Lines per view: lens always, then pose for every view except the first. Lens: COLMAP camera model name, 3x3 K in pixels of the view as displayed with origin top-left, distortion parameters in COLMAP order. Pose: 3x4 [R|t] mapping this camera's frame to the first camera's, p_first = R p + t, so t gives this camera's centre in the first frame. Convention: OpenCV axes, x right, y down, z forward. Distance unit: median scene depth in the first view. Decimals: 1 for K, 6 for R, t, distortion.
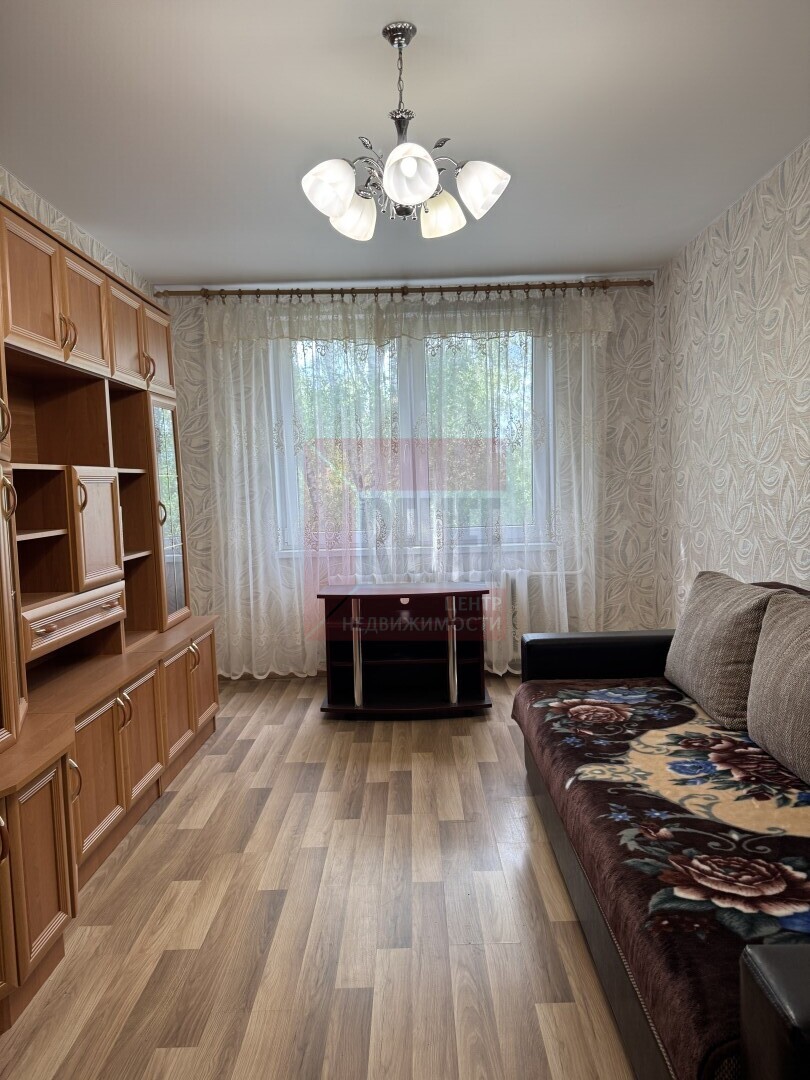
lens RADIAL K [[746.5, 0, 407.2], [0, 746.5, 539.5], [0, 0, 1]] dist [0.080371, -0.104391]
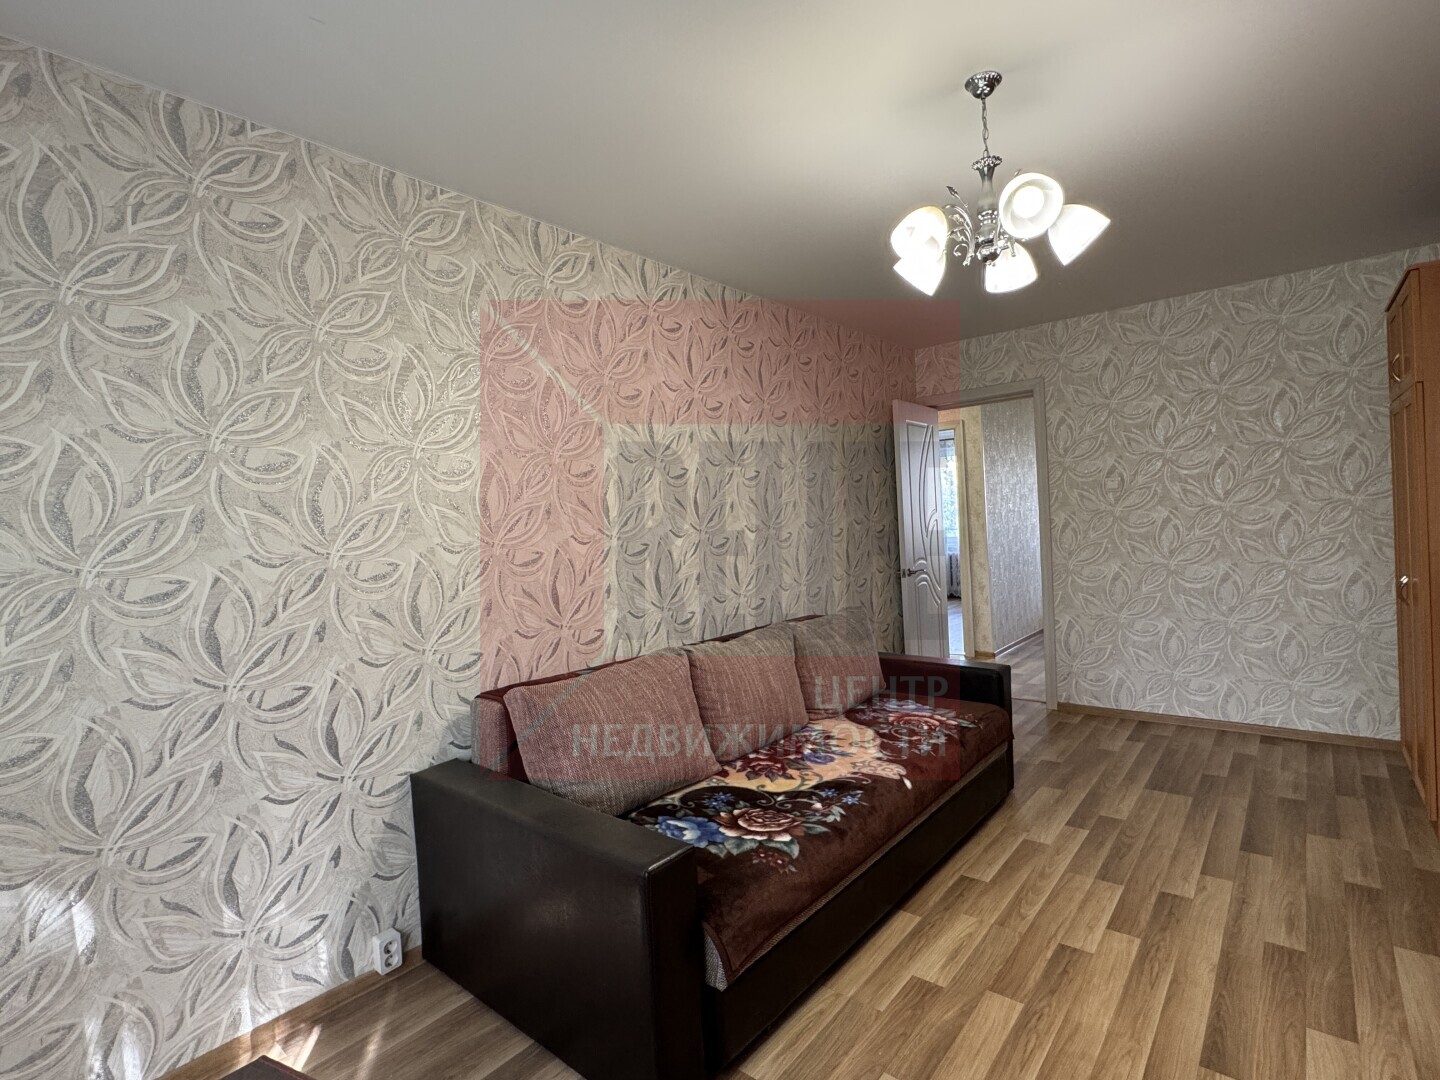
lens RADIAL K [[715.2, 0, 720.0], [0, 715.2, 540.0], [0, 0, 1]] dist [-0.000151, 0.000522]
pose [[-0.772463, 0.054572, 0.632711, -0.240765], [0.121727, 0.990551, 0.063177, -0.141846], [-0.623284, 0.125820, -0.771807, 1.601203]]
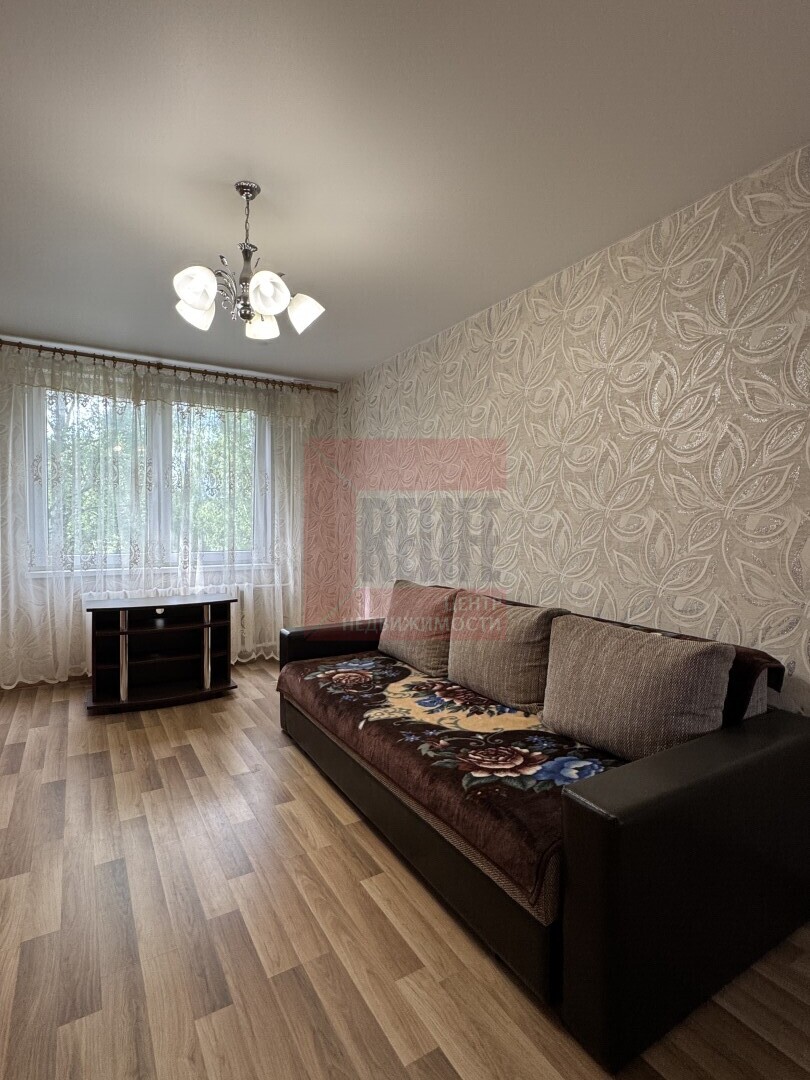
lens RADIAL K [[541.8, 0, 394.9], [0, 541.8, 534.6], [0, 0, 1]] dist [-0.000981, -0.000055]
pose [[0.860829, 0.022502, 0.508397, -0.212229], [0.005105, 0.998590, -0.052843, 0.008805], [-0.508869, 0.048085, 0.859500, 0.039176]]
